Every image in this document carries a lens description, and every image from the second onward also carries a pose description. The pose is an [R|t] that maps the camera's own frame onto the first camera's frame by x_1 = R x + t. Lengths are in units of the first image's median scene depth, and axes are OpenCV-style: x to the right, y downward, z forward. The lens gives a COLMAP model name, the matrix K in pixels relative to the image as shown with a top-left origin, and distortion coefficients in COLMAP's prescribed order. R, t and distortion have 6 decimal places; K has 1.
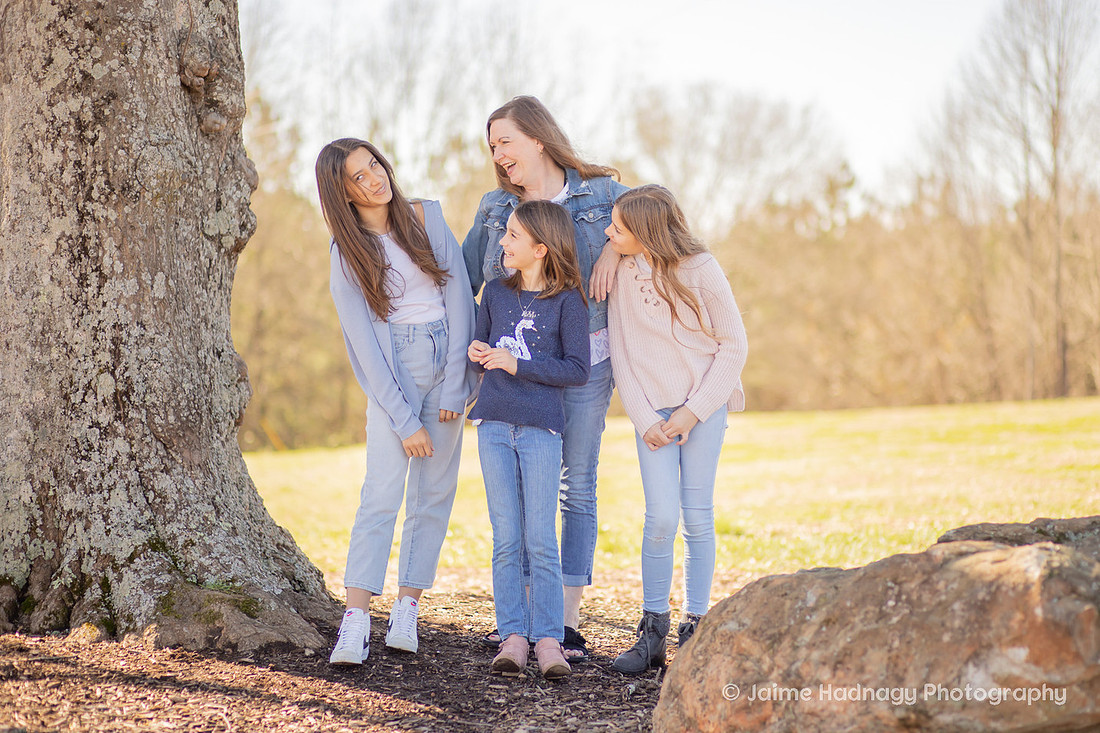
lens RADIAL K [[2944.4, 0, 551.5], [0, 2944.4, 316.8], [0, 0, 1]] dist [-0.122099, 0.116079]
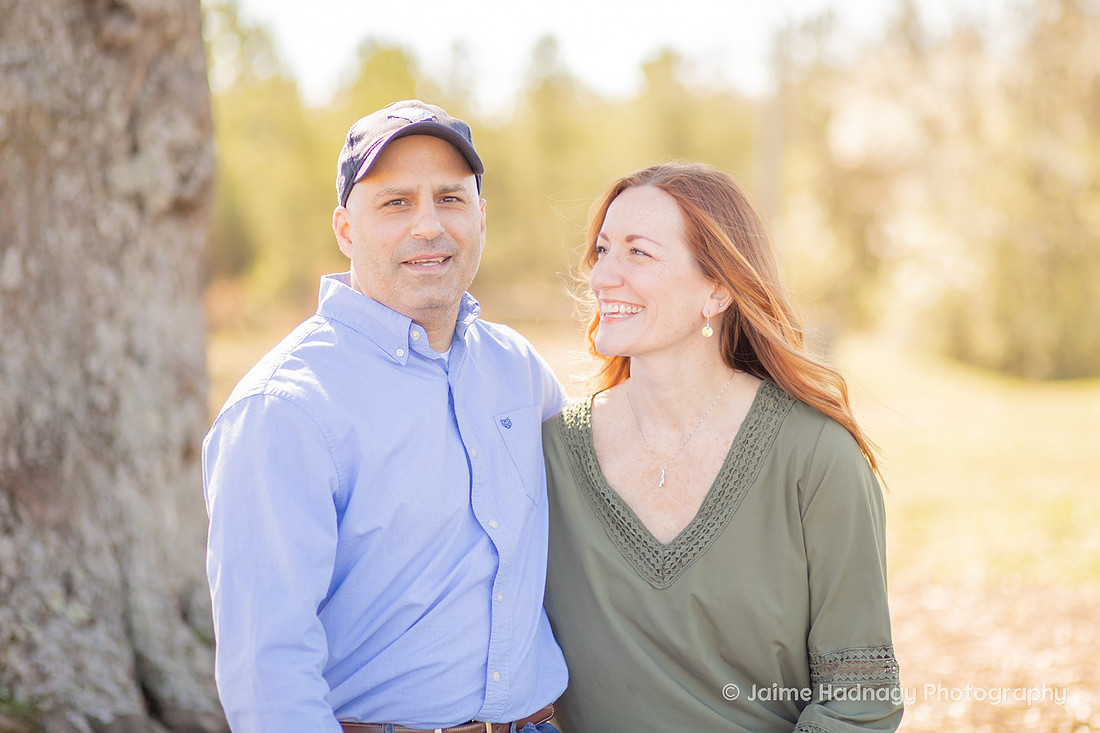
lens RADIAL K [[2944.4, 0, 551.5], [0, 2944.4, 316.8], [0, 0, 1]] dist [-0.122099, 0.116079]
pose [[0.922790, 0.002106, -0.385299, 0.257266], [0.012082, 0.999335, 0.034399, -0.021512], [0.385115, -0.036398, 0.922151, 0.398640]]
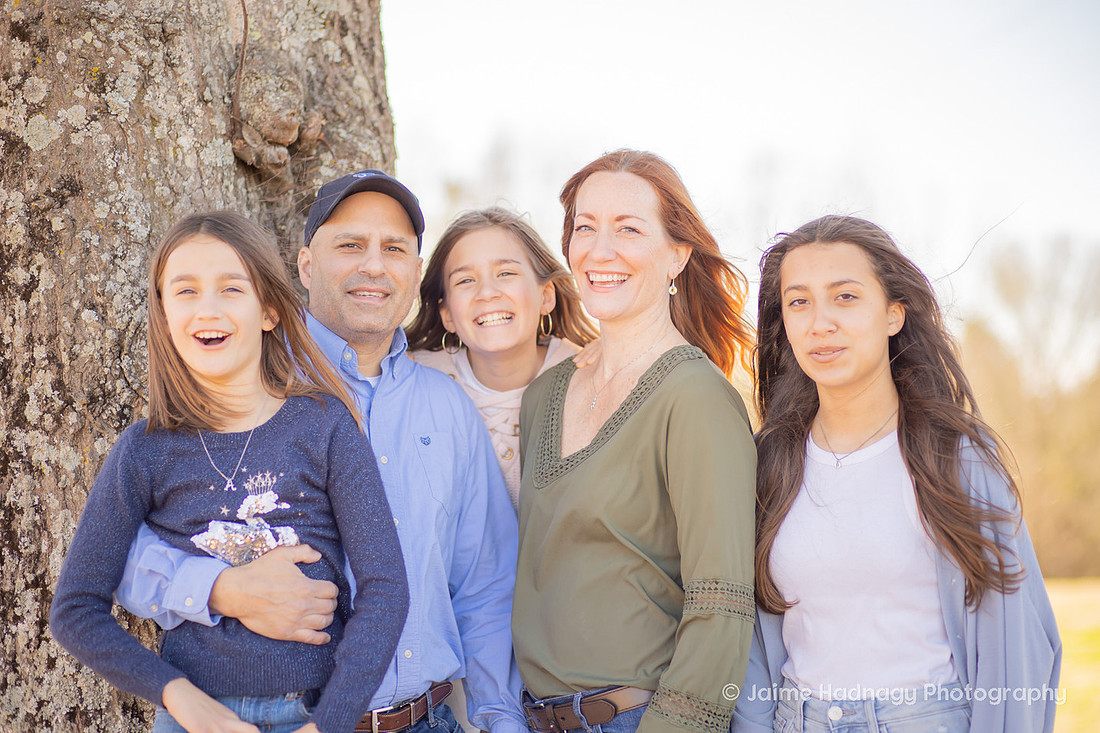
lens RADIAL K [[2726.8, 0, 550.0], [0, 2726.8, 366.5], [0, 0, 1]] dist [-0.041335, -1.486778]
pose [[0.991688, -0.010036, -0.128275, -0.026186], [0.005592, 0.999373, -0.034955, -0.033704], [0.128545, 0.033947, 0.991122, 0.603787]]
